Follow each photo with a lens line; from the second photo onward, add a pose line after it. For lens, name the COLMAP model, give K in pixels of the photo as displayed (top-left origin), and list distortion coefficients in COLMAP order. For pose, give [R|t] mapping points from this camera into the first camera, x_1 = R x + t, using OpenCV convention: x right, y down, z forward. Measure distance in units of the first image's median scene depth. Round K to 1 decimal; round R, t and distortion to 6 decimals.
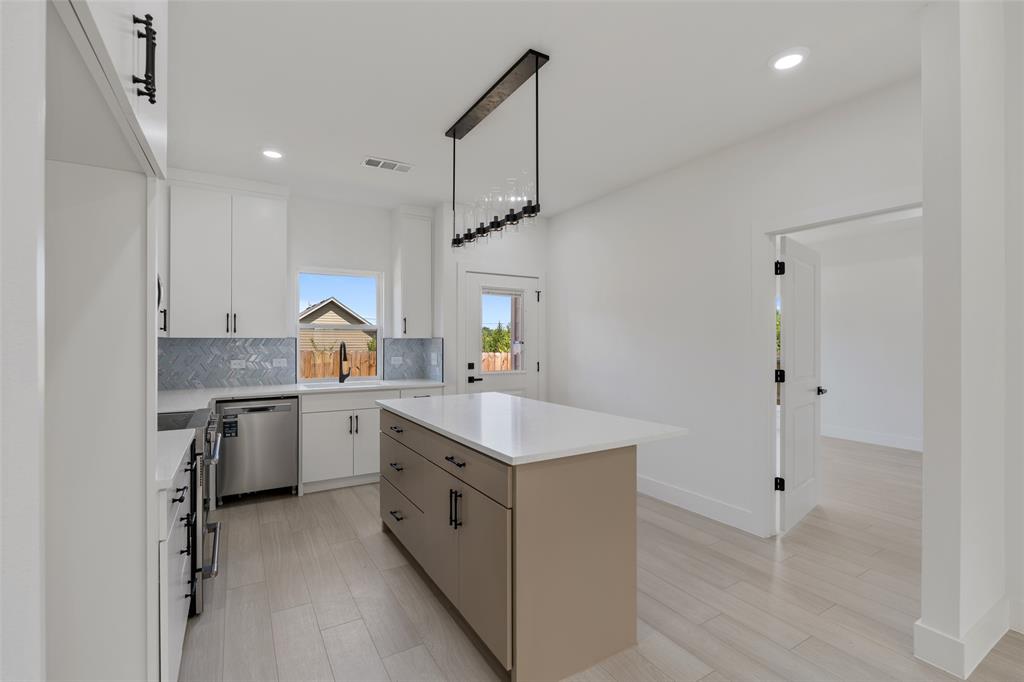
lens RADIAL K [[468.0, 0, 543.2], [0, 468.0, 344.7], [0, 0, 1]] dist [0.015277, 0.002245]
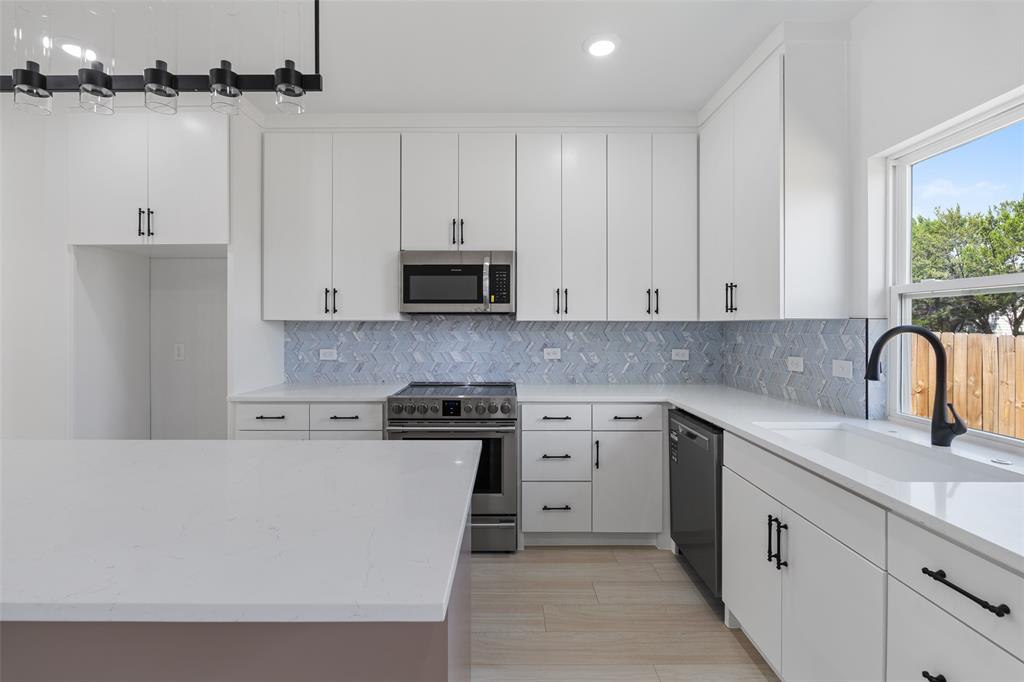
lens RADIAL K [[468.0, 0, 554.2], [0, 468.0, 326.4], [0, 0, 1]] dist [0.015277, 0.002245]
pose [[-0.542189, -0.000985, -0.840256, 0.017257], [-0.007267, 0.999967, 0.003516, -0.006142], [0.840225, 0.008012, -0.542179, 1.027557]]
